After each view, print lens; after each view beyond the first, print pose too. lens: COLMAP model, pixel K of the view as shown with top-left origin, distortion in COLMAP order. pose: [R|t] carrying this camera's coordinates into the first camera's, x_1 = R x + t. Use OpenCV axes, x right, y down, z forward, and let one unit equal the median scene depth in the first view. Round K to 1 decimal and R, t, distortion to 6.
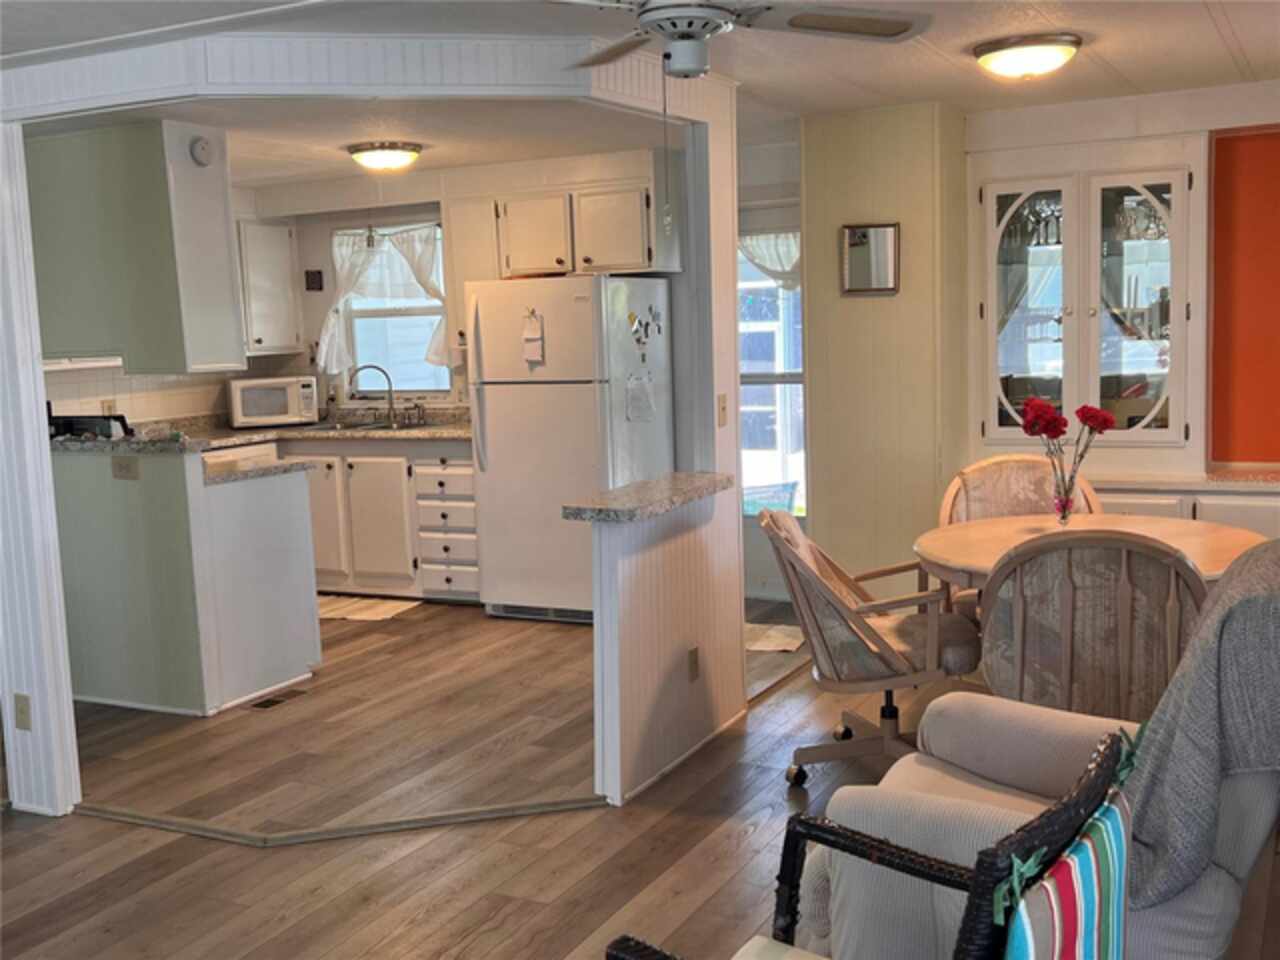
lens RADIAL K [[1355.3, 0, 632.4], [0, 1355.3, 483.1], [0, 0, 1]] dist [0.054466, 0.000000]
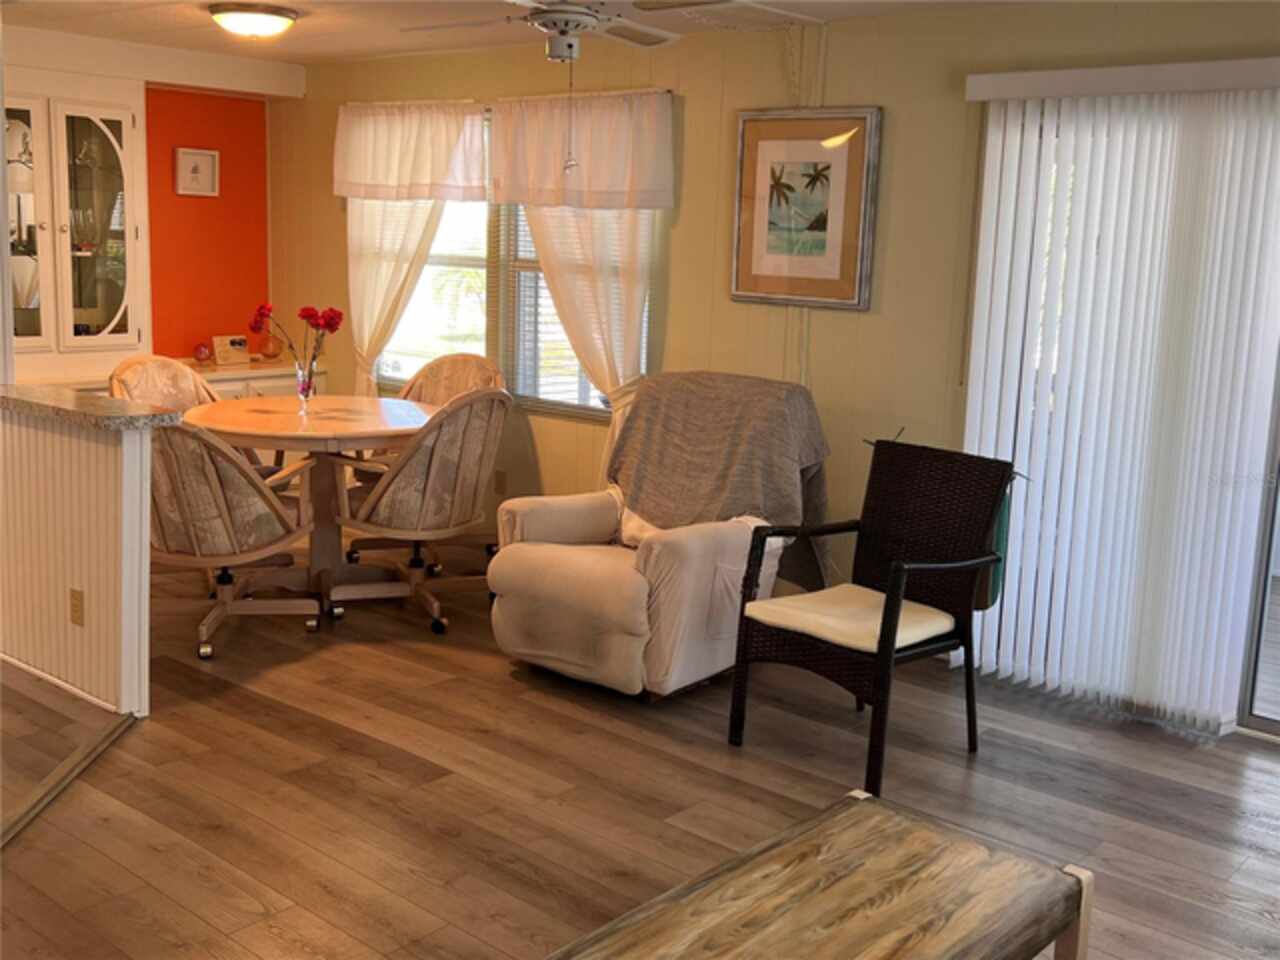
lens RADIAL K [[1355.3, 0, 647.6], [0, 1355.3, 473.3], [0, 0, 1]] dist [0.054466, 0.000000]
pose [[0.223840, -0.126289, 0.966409, -1.076914], [0.081582, 0.990517, 0.110543, -0.022984], [-0.971205, 0.054098, 0.232021, 0.497375]]
